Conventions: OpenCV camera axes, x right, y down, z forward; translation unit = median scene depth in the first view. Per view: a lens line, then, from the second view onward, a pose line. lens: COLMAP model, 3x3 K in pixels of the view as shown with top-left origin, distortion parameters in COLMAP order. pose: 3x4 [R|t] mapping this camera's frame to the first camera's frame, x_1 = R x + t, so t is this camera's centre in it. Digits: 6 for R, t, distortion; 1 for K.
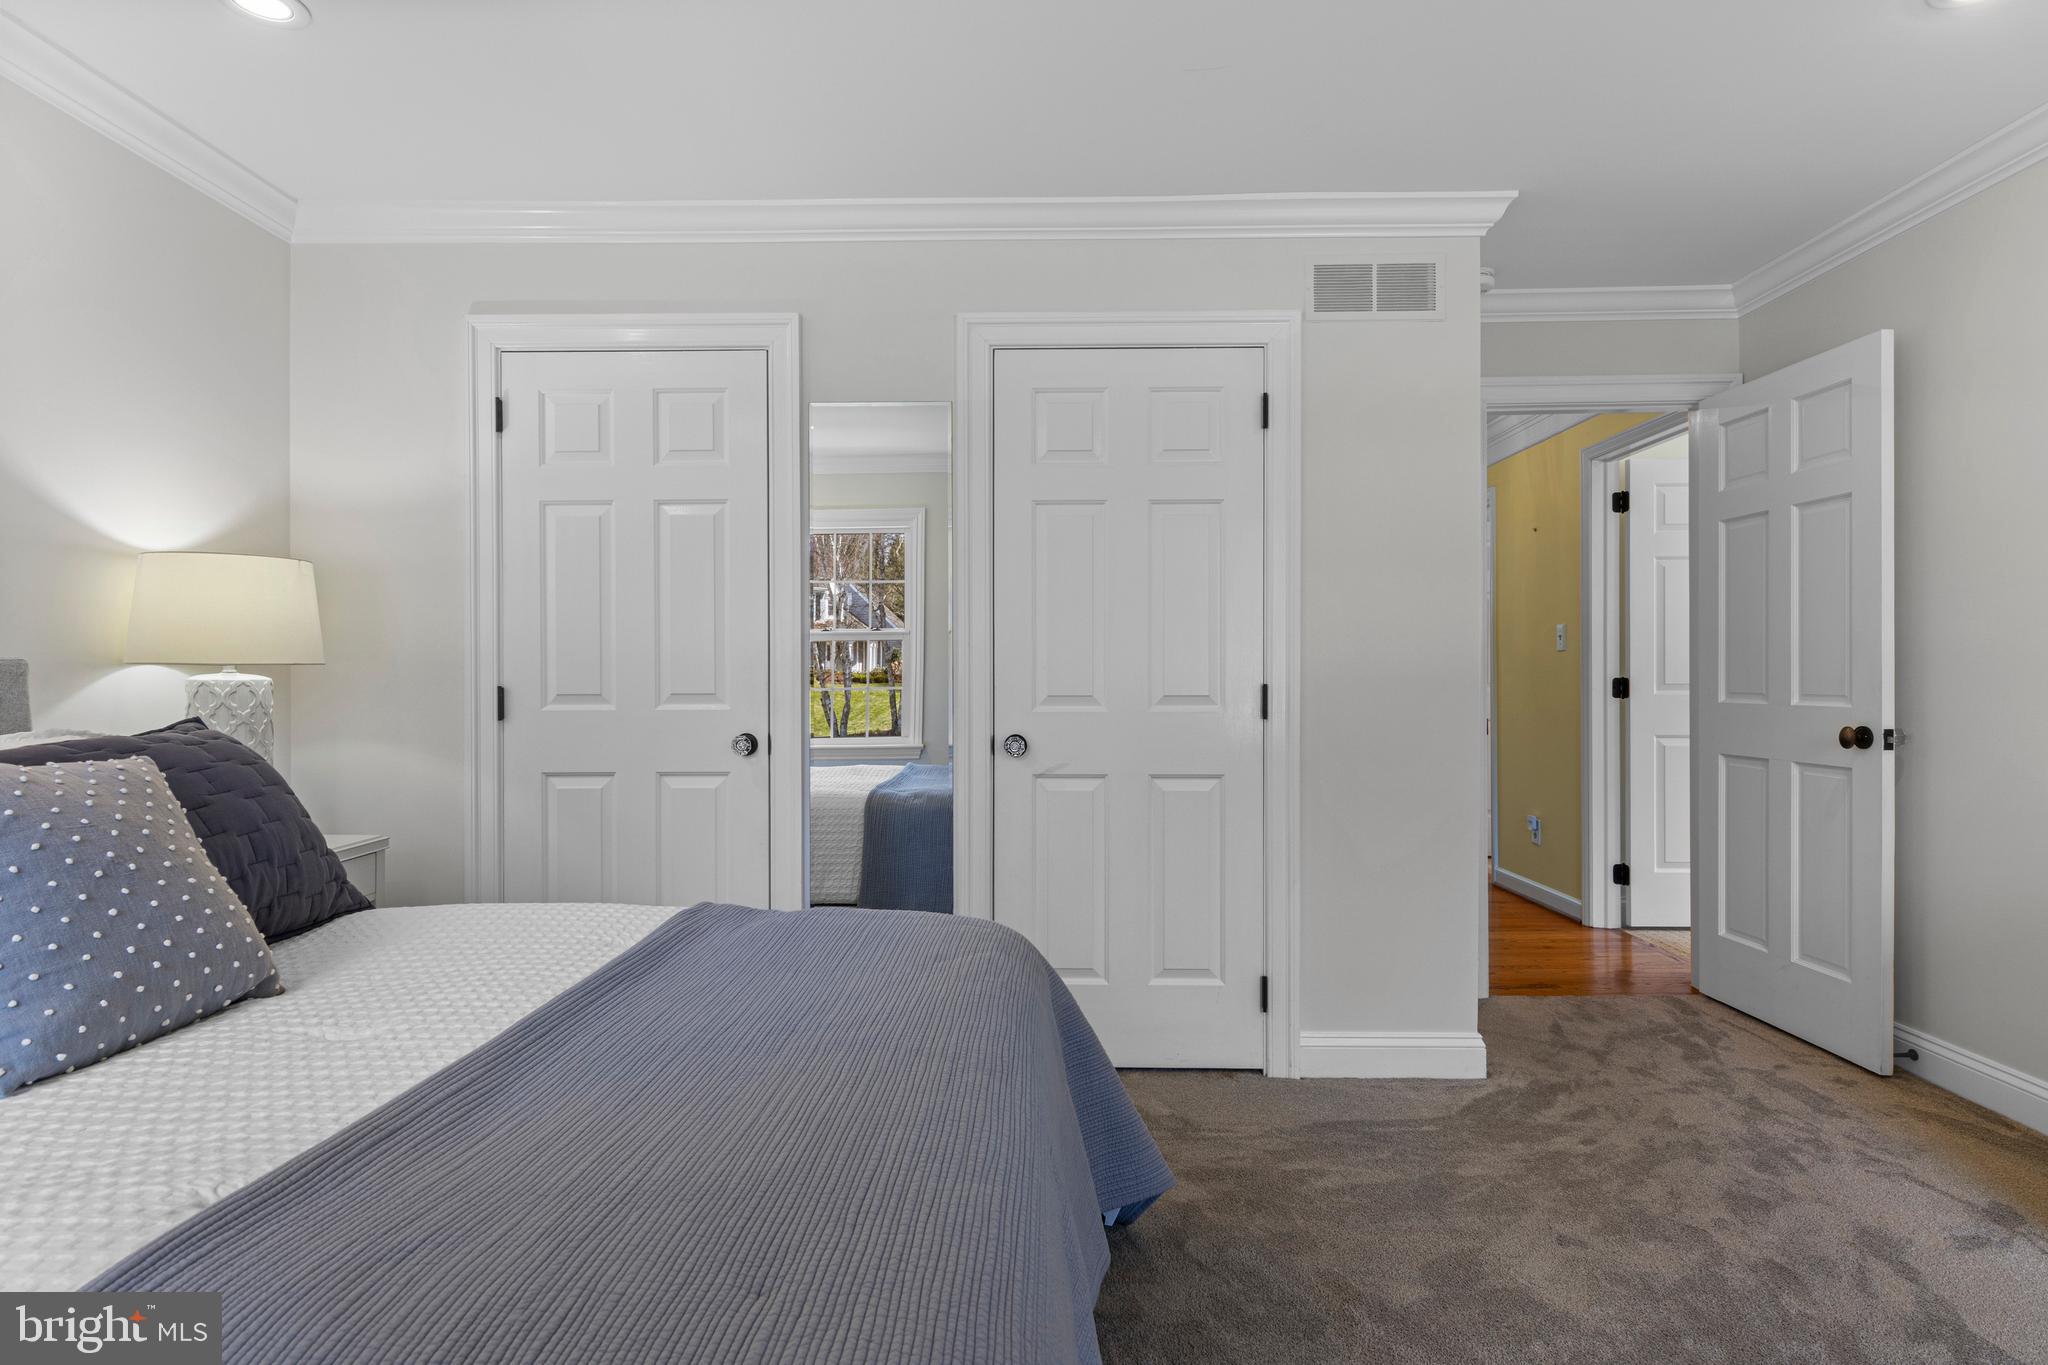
lens RADIAL K [[1049.1, 0, 1026.8], [0, 1049.1, 678.7], [0, 0, 1]] dist [0.012637, -0.000895]
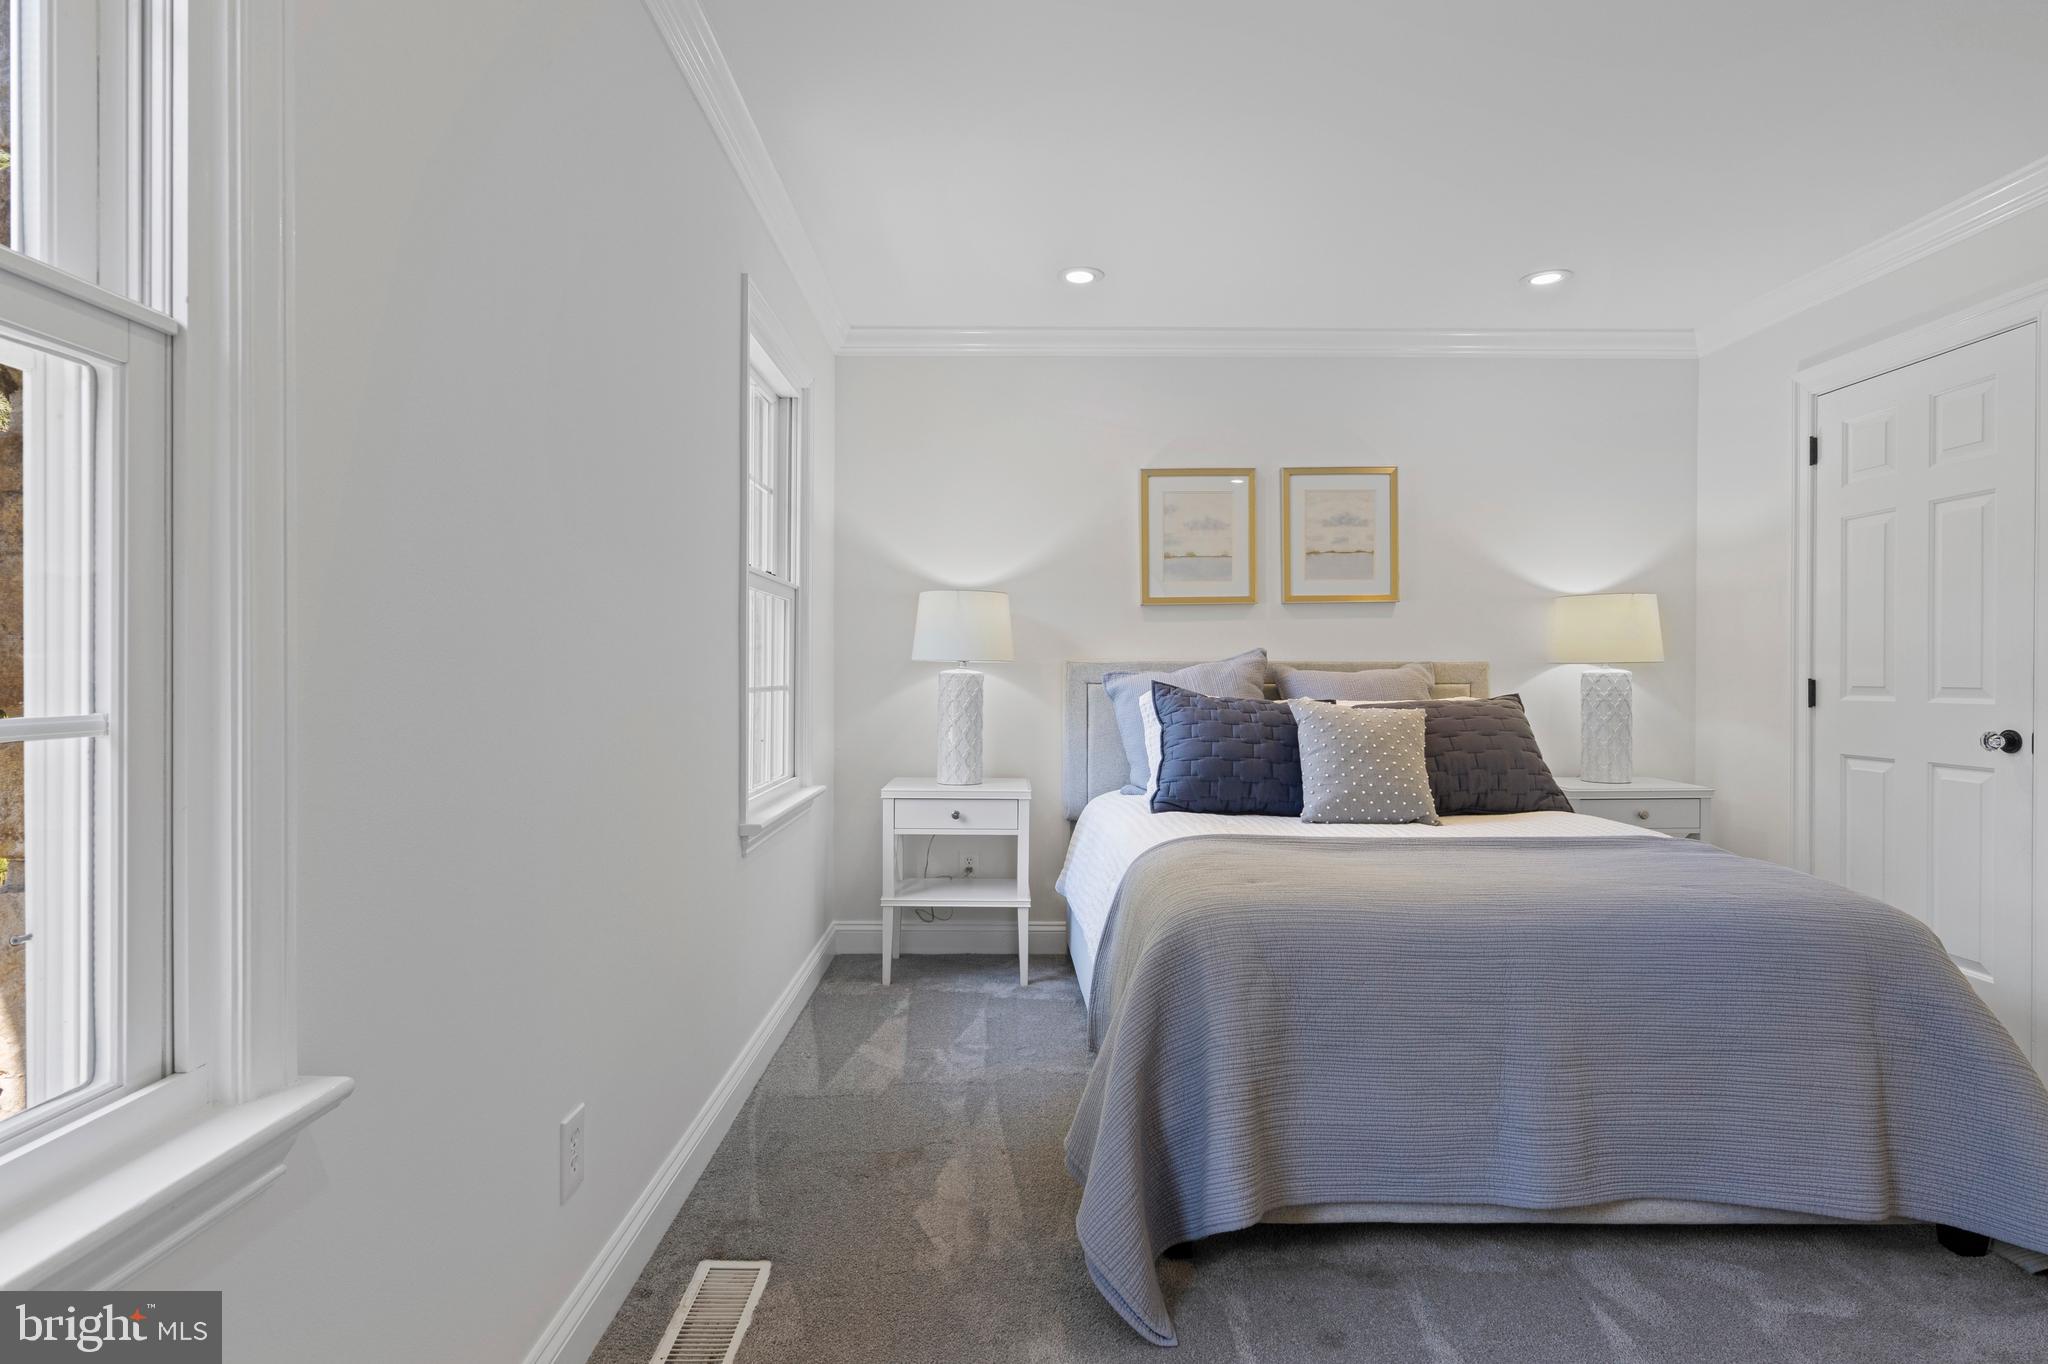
lens RADIAL K [[1049.1, 0, 1026.8], [0, 1049.1, 678.2], [0, 0, 1]] dist [0.012637, -0.000895]
pose [[0.029790, 0.007543, -0.999528, 0.668407], [-0.001603, 0.999971, 0.007498, -0.000789], [0.999555, 0.001378, 0.029802, 0.077726]]
